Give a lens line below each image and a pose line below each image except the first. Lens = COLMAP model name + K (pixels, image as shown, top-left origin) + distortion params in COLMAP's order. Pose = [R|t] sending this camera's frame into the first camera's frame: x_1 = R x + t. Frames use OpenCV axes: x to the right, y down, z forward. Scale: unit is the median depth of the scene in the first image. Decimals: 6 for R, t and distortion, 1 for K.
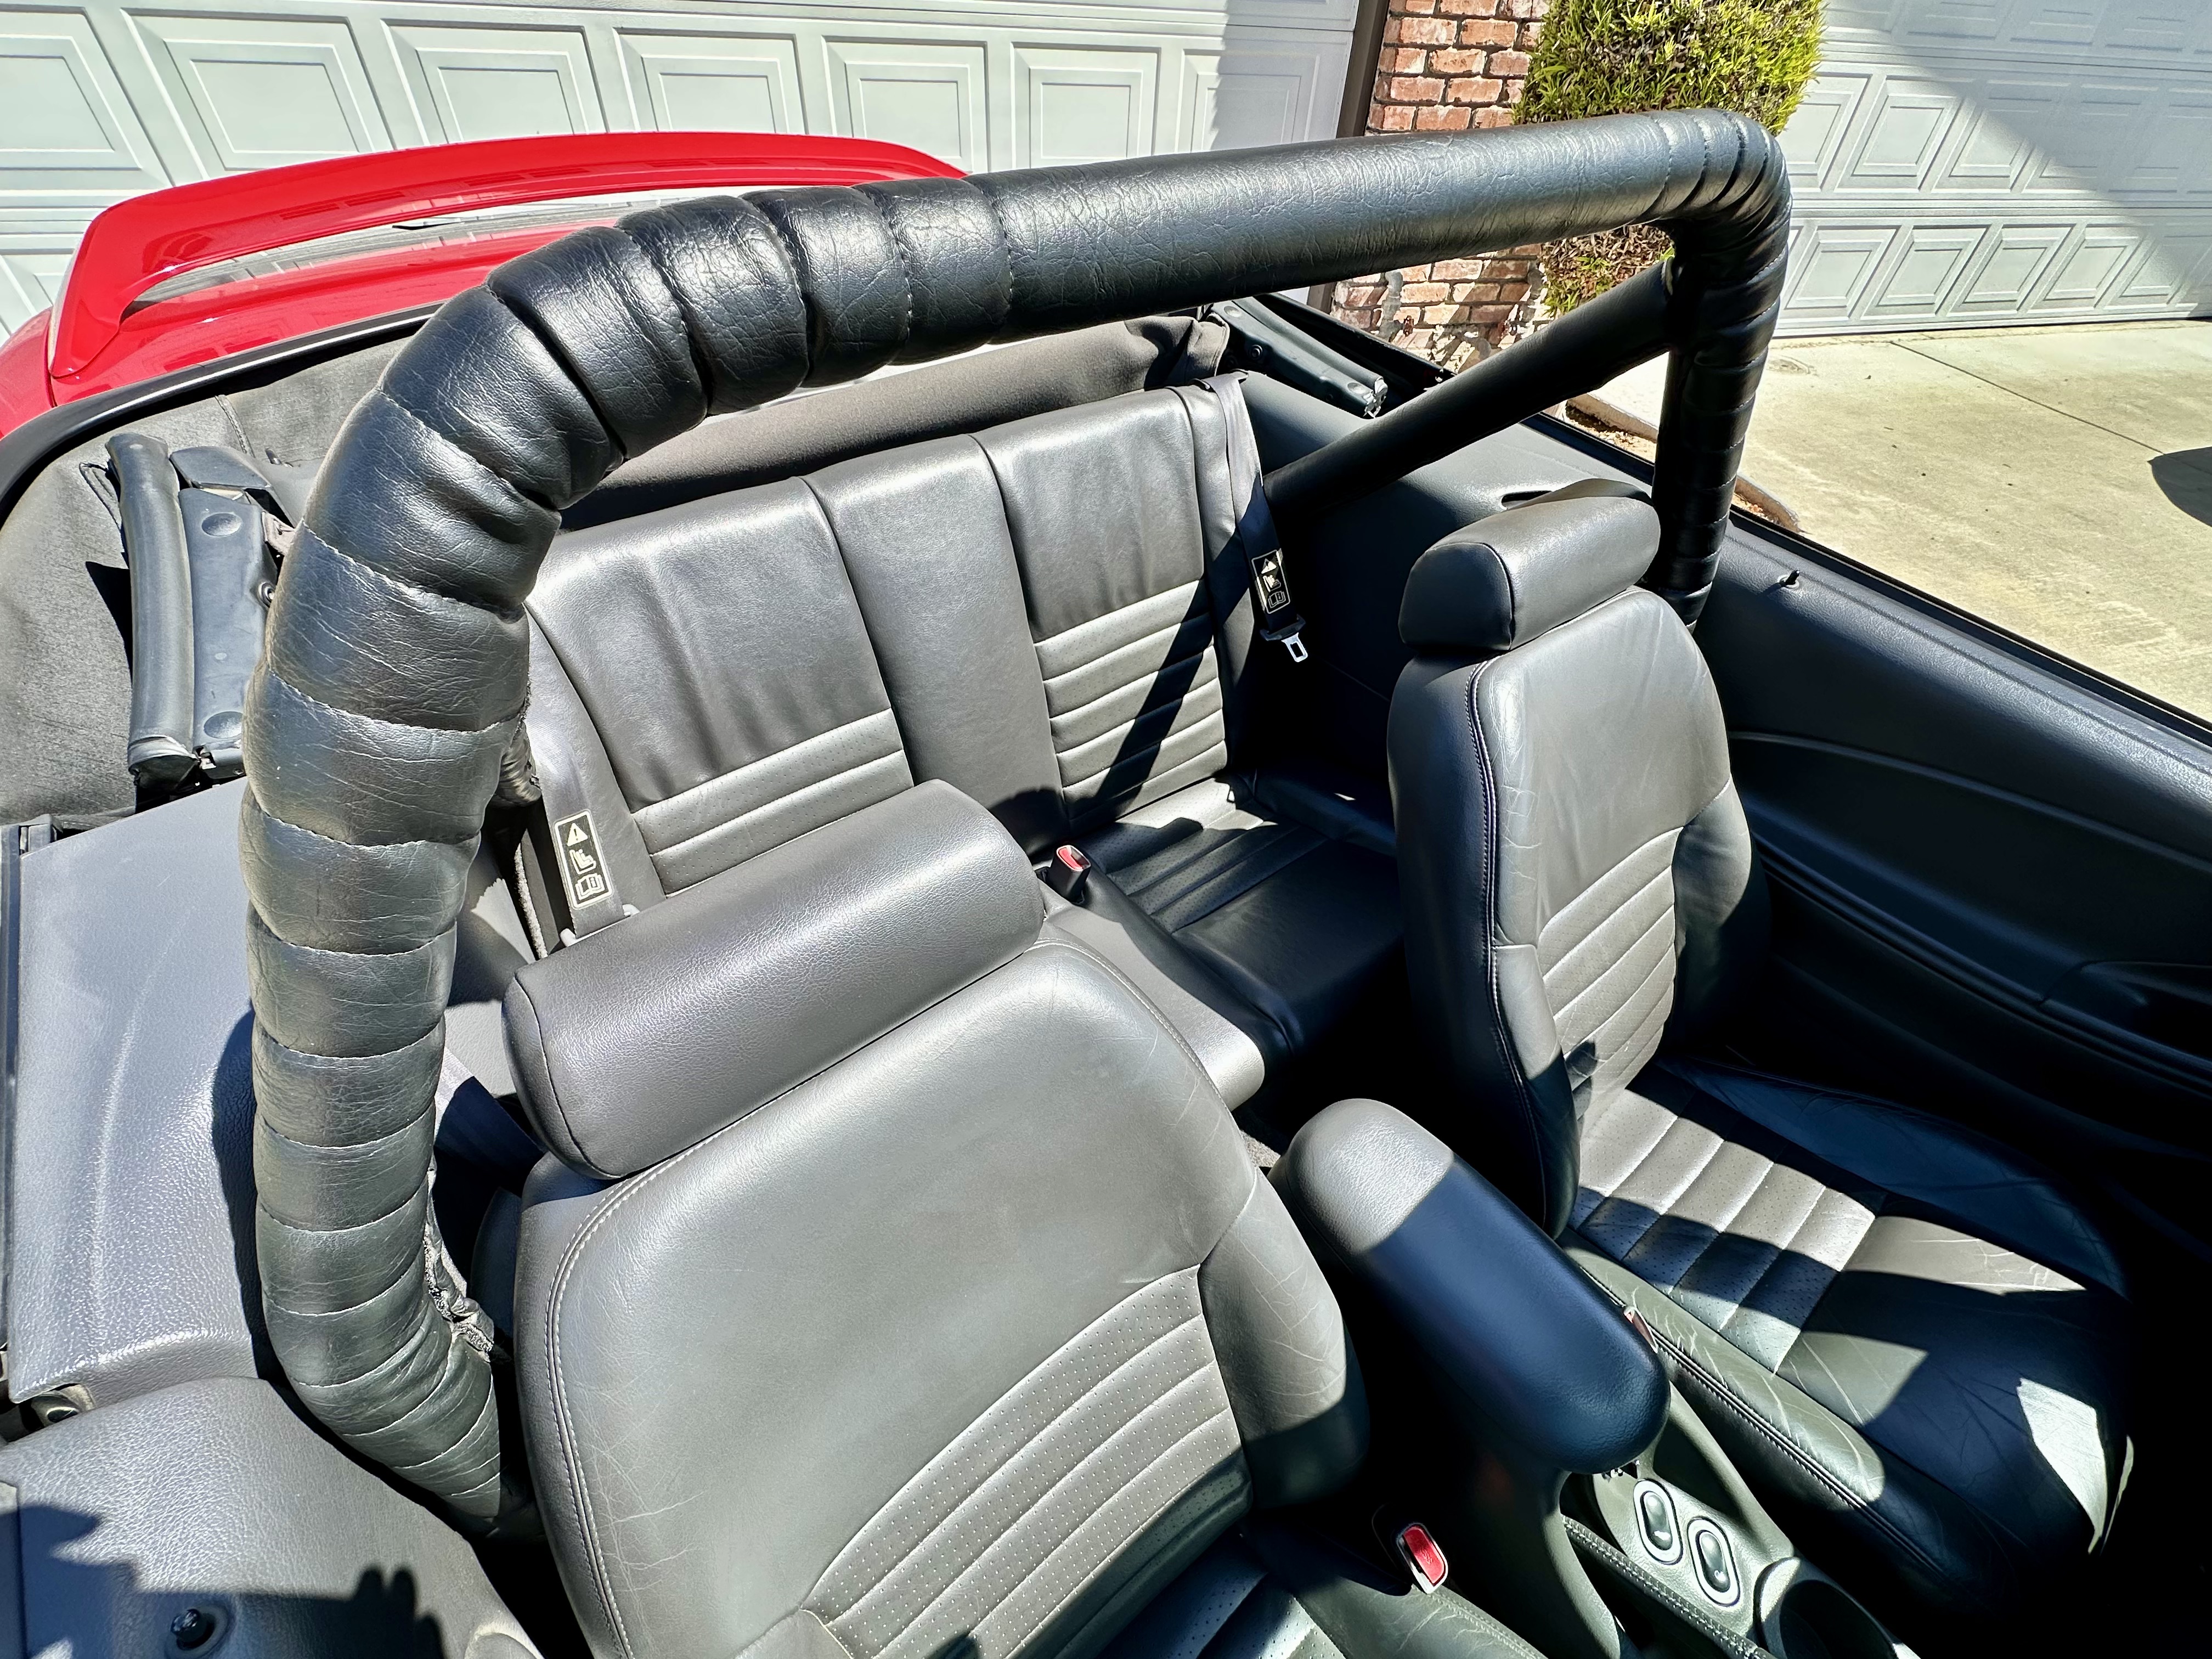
lens RADIAL K [[922.7, 0, 1100.6], [0, 922.7, 836.2], [0, 0, 1]] dist [-0.004089, 0.000745]
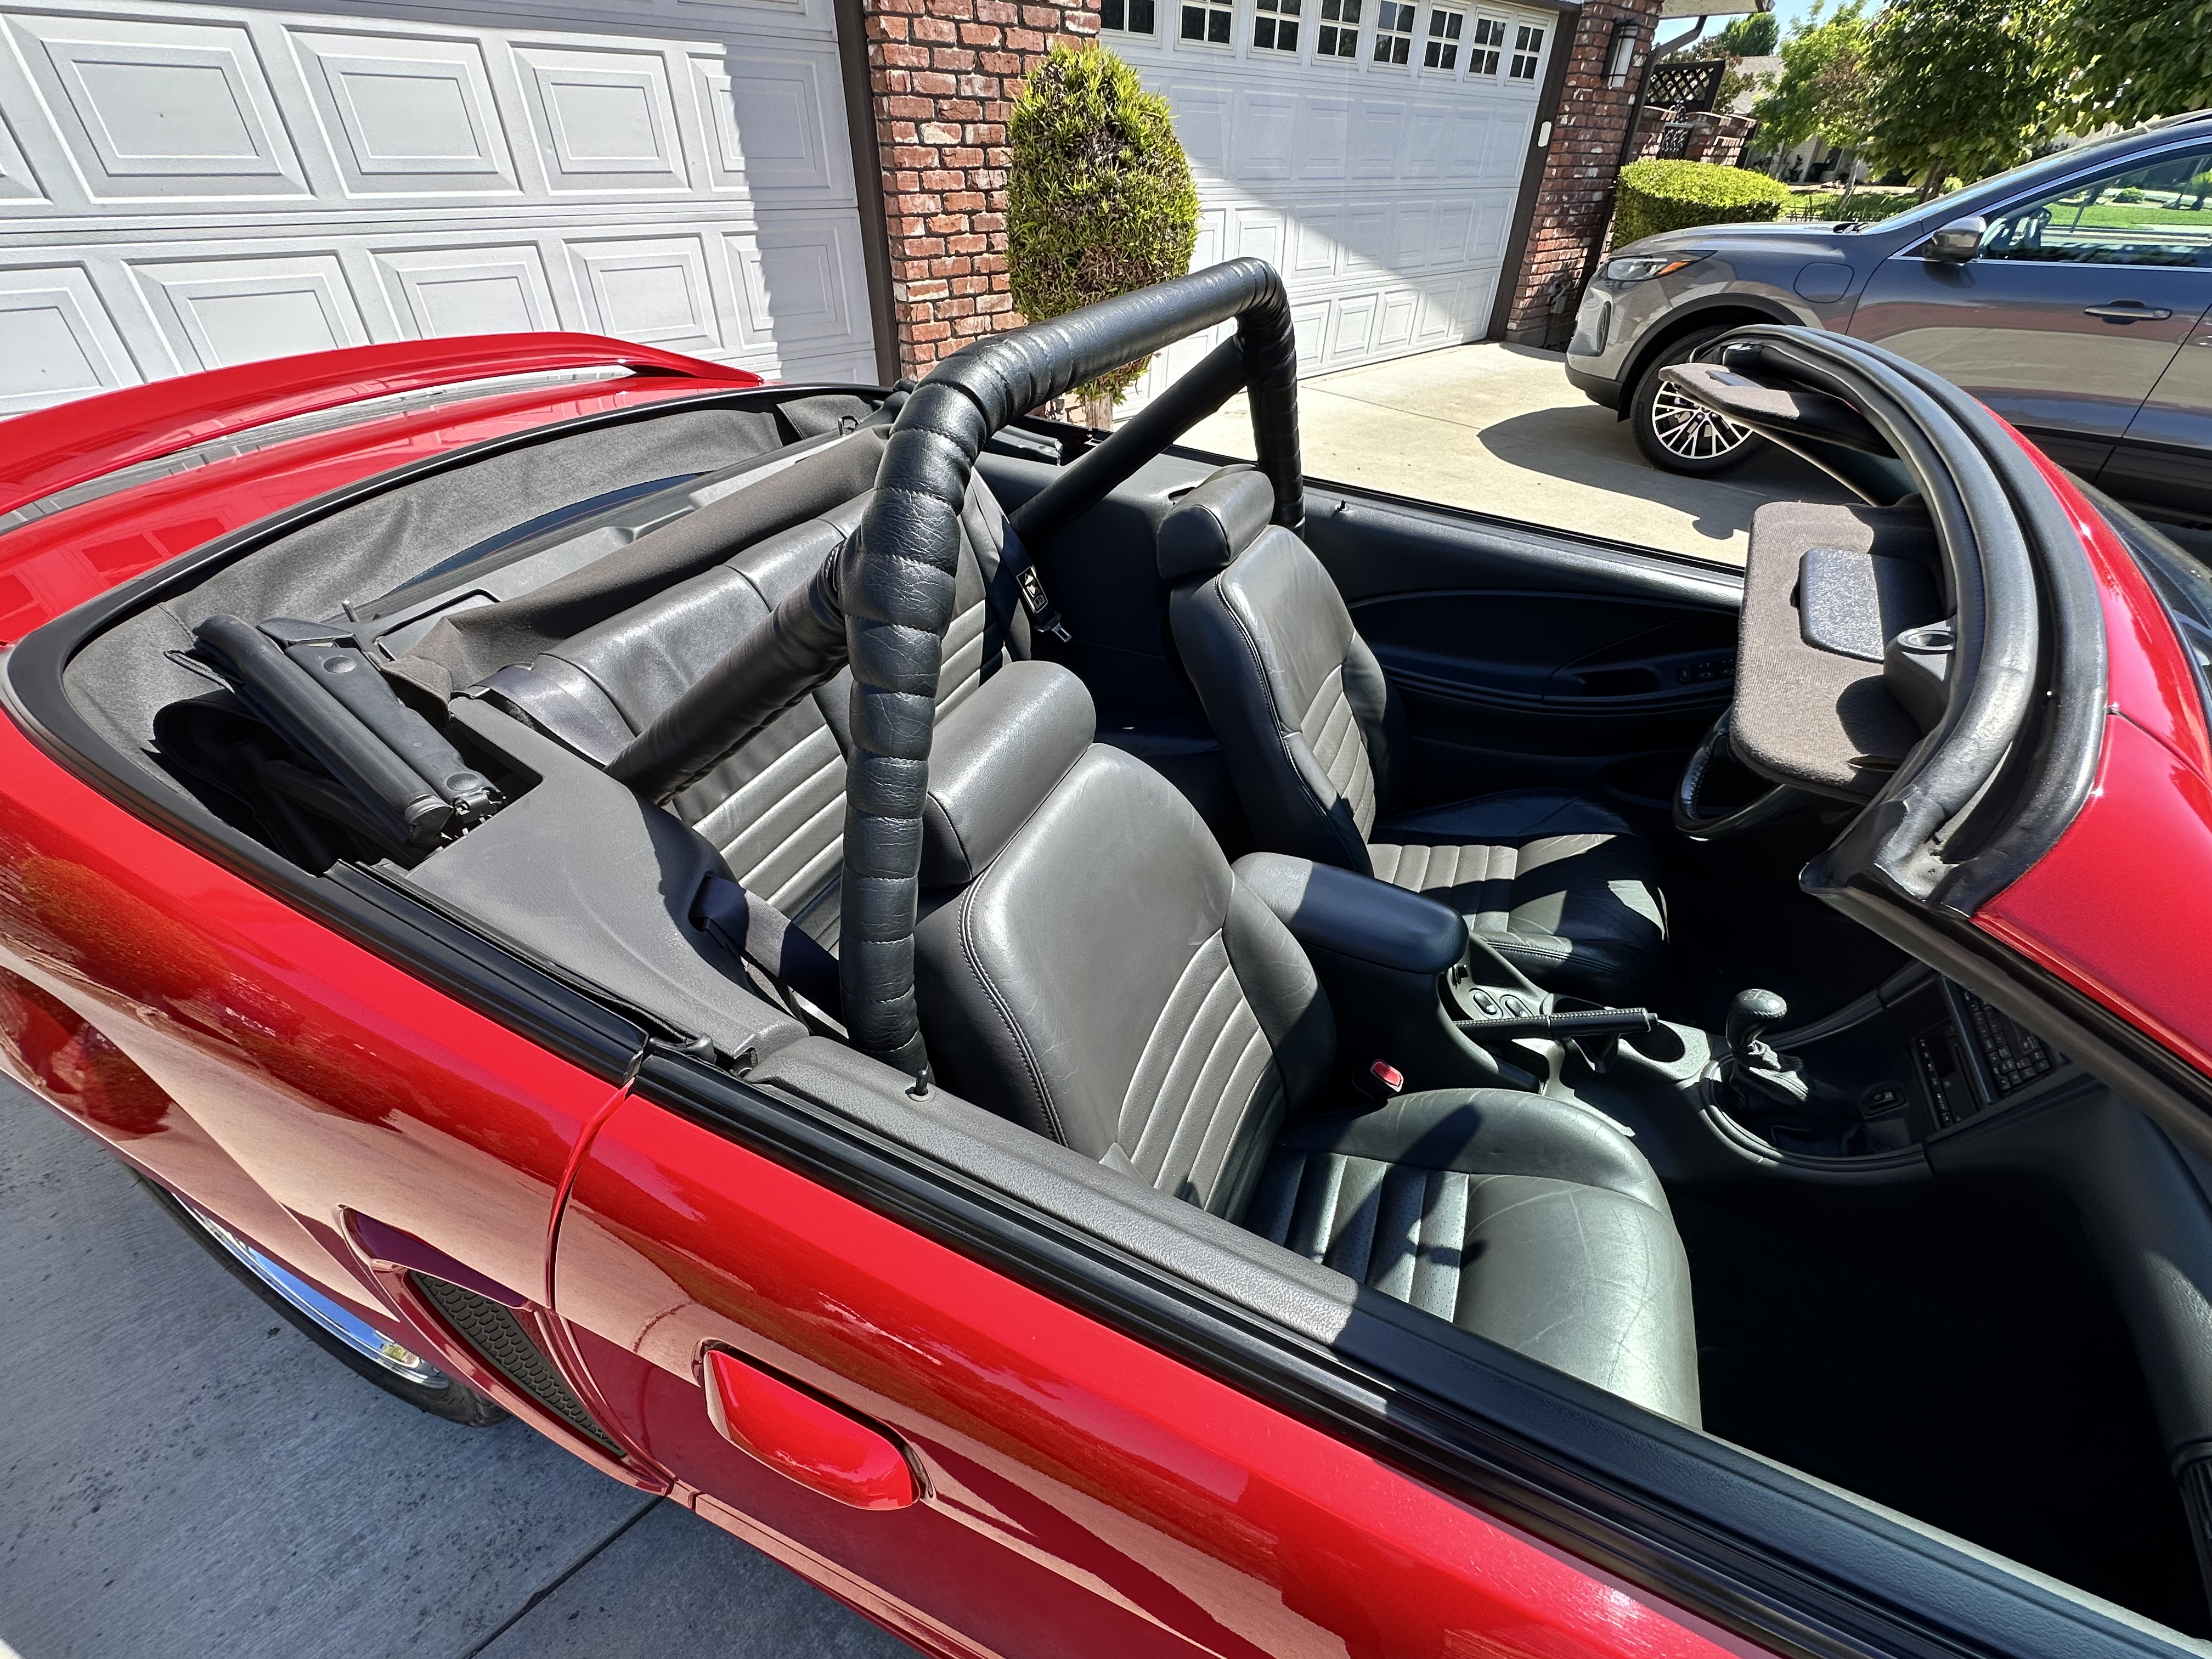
lens RADIAL K [[922.7, 0, 1087.5], [0, 922.7, 840.3], [0, 0, 1]] dist [-0.004089, 0.000745]
pose [[0.888912, -0.303533, 0.343079, -0.339648], [0.338361, 0.939935, -0.045096, 0.170649], [-0.308784, 0.156171, 0.938223, -0.266548]]
